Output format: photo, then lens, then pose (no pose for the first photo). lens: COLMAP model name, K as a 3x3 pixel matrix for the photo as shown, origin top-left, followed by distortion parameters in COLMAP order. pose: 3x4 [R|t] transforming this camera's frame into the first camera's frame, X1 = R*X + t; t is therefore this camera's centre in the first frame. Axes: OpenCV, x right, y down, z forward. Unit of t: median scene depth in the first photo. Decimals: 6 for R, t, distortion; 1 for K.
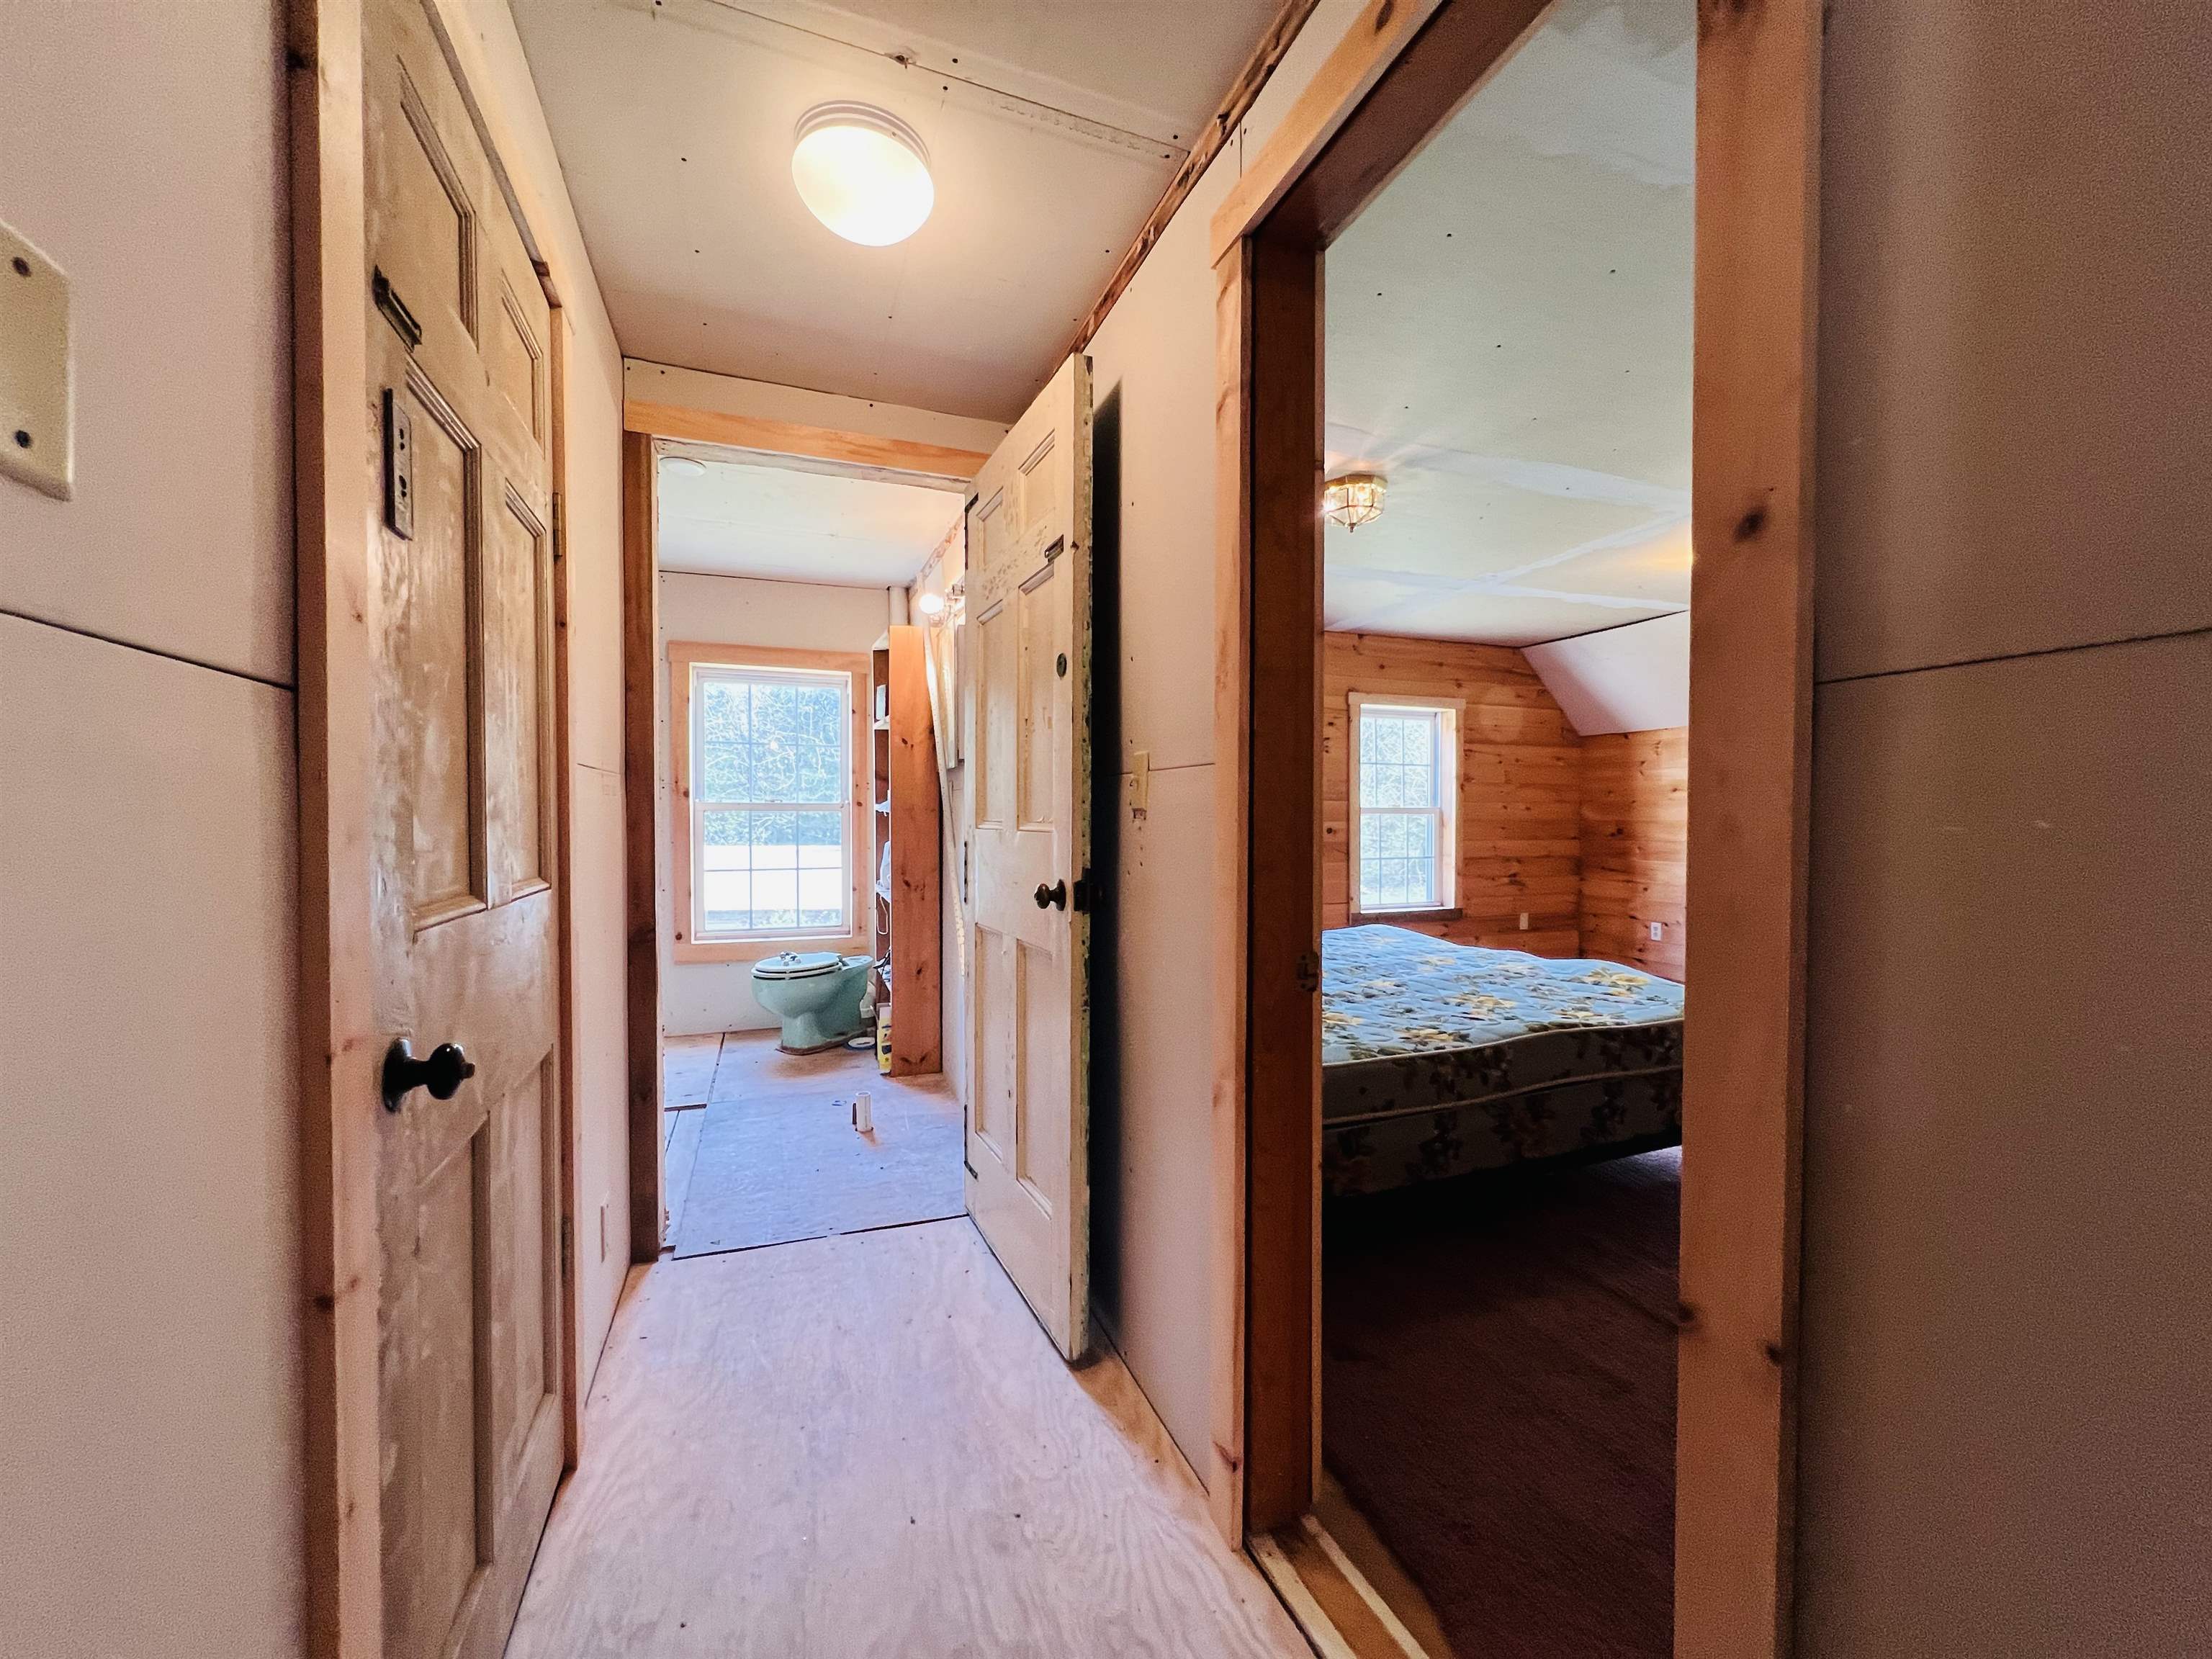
lens RADIAL K [[884.0, 0, 1115.2], [0, 884.0, 830.2], [0, 0, 1]] dist [-0.000205, 0.000013]
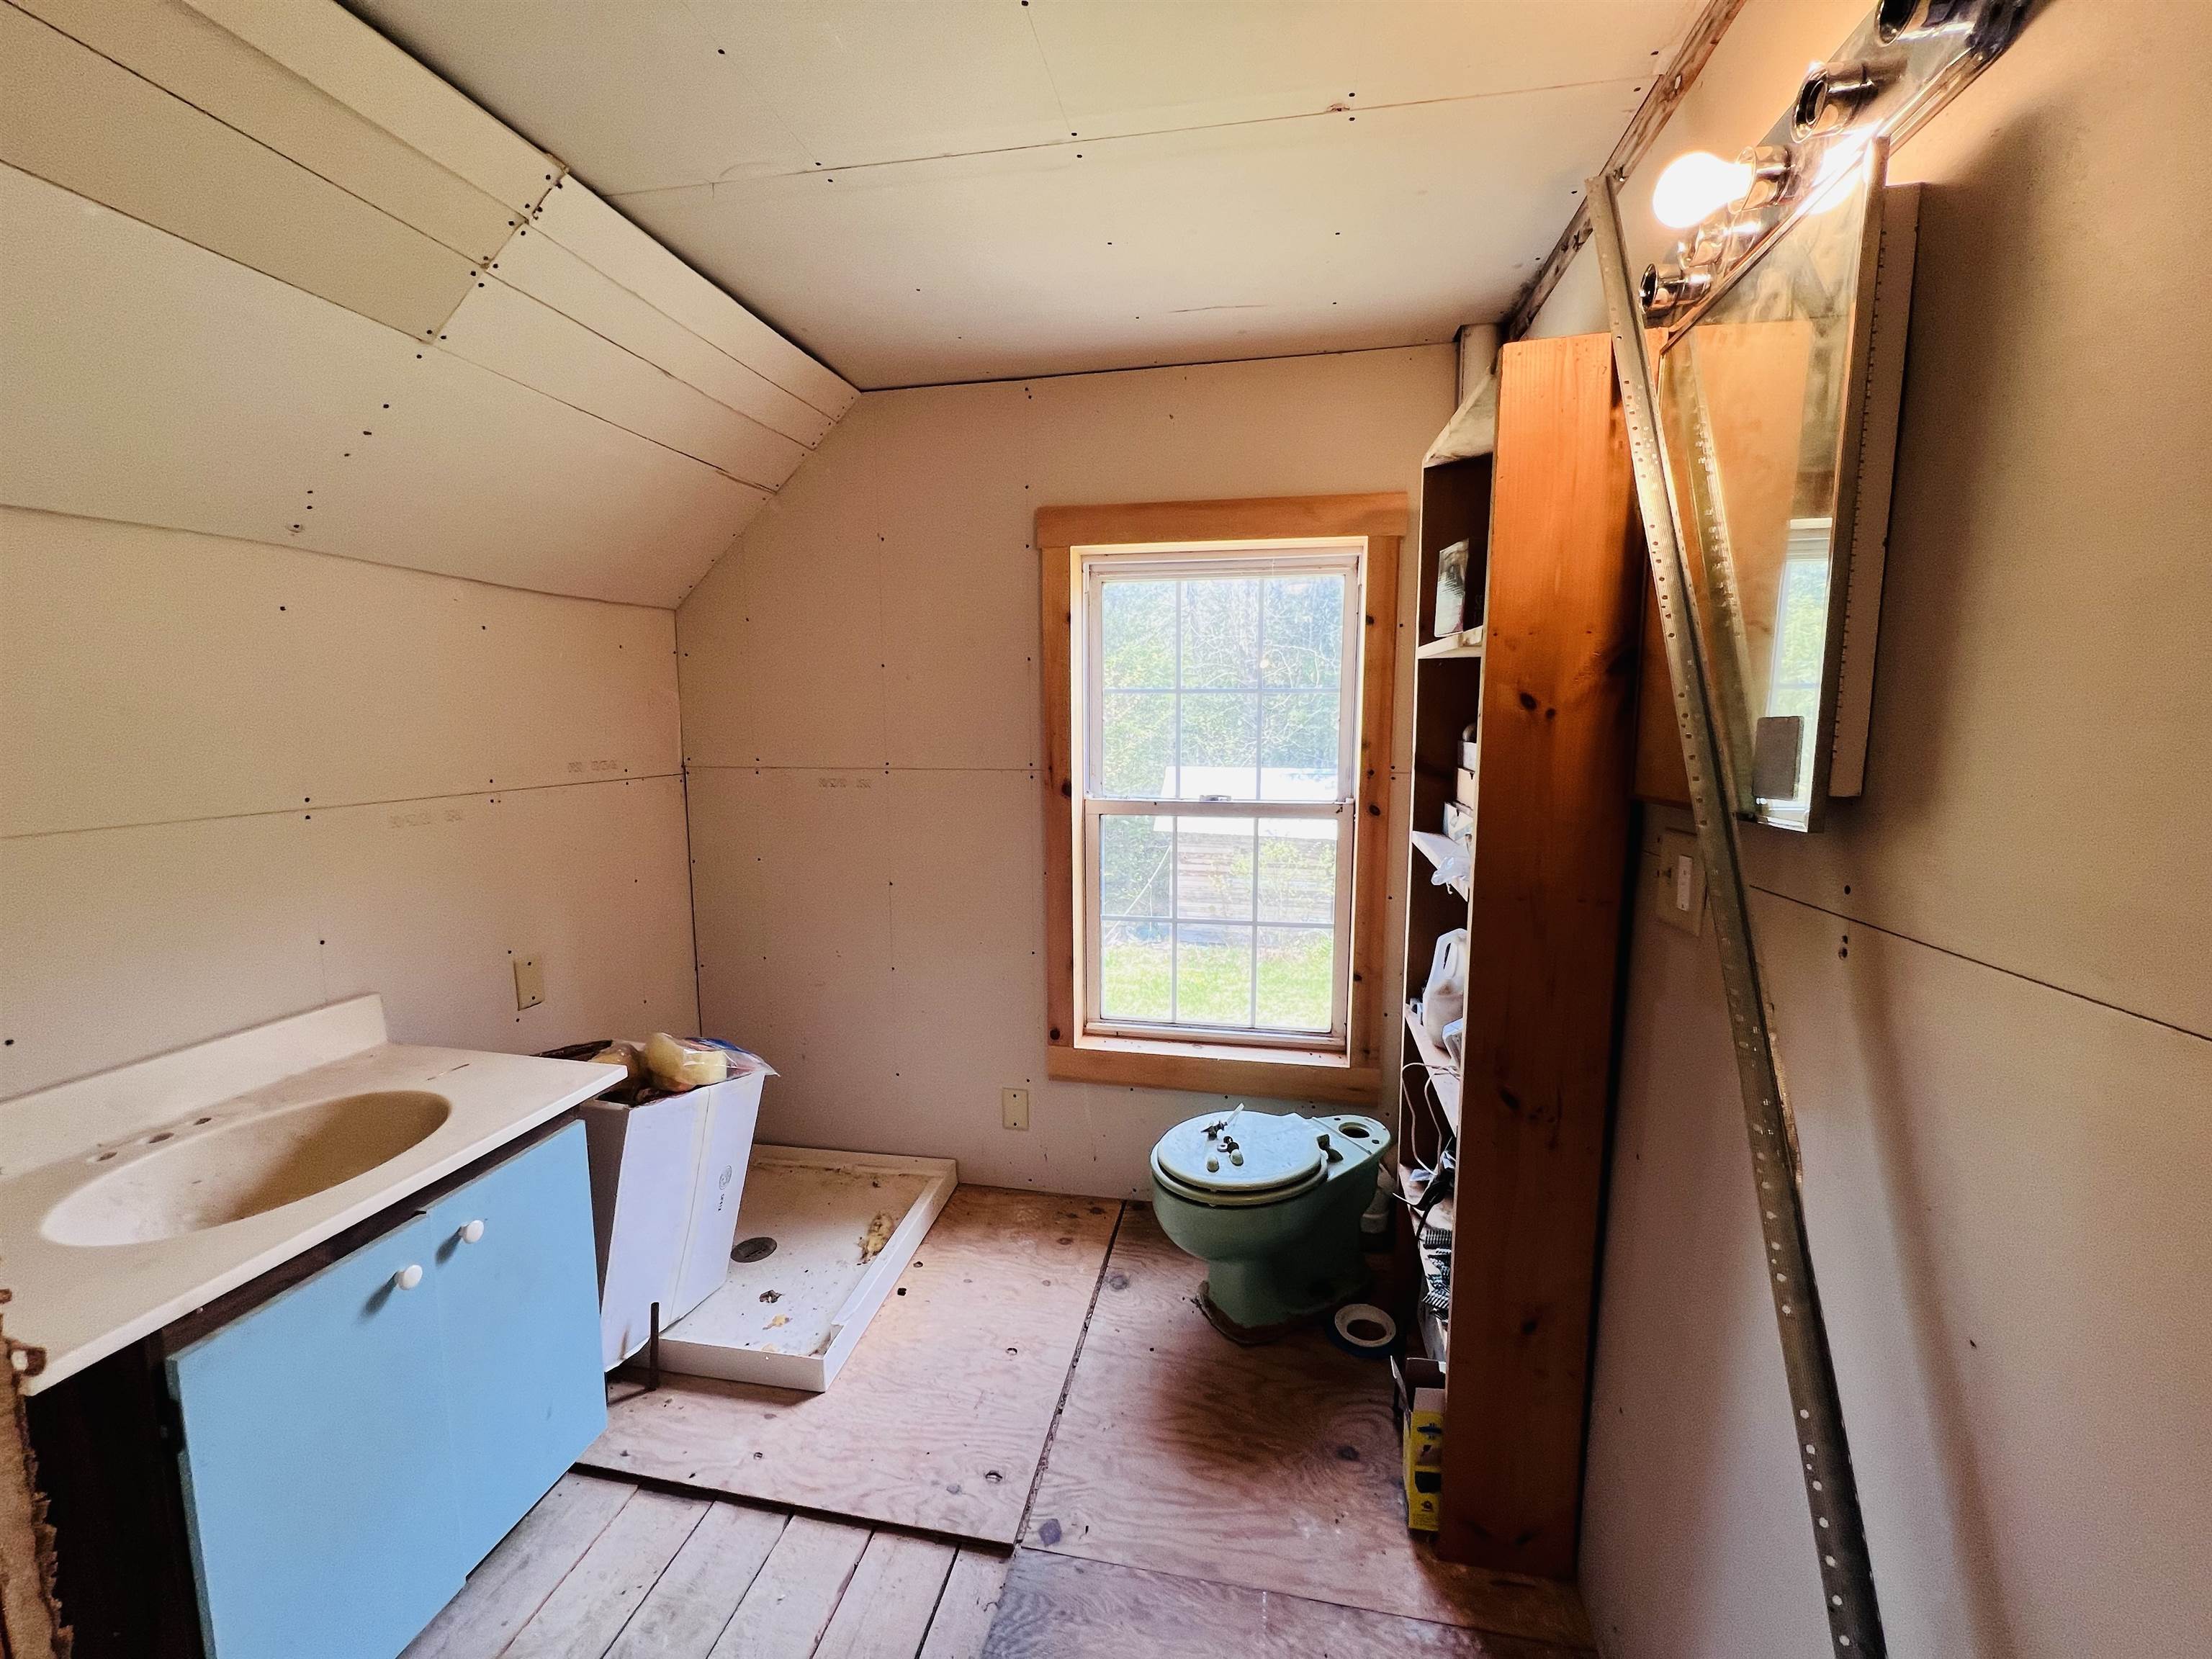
lens RADIAL K [[884.0, 0, 1115.2], [0, 884.0, 830.2], [0, 0, 1]] dist [-0.000205, 0.000013]
pose [[0.854079, 0.061318, -0.516517, -0.176712], [-0.008455, 0.994533, 0.104084, -0.076996], [0.520075, -0.084529, 0.849927, 0.566329]]
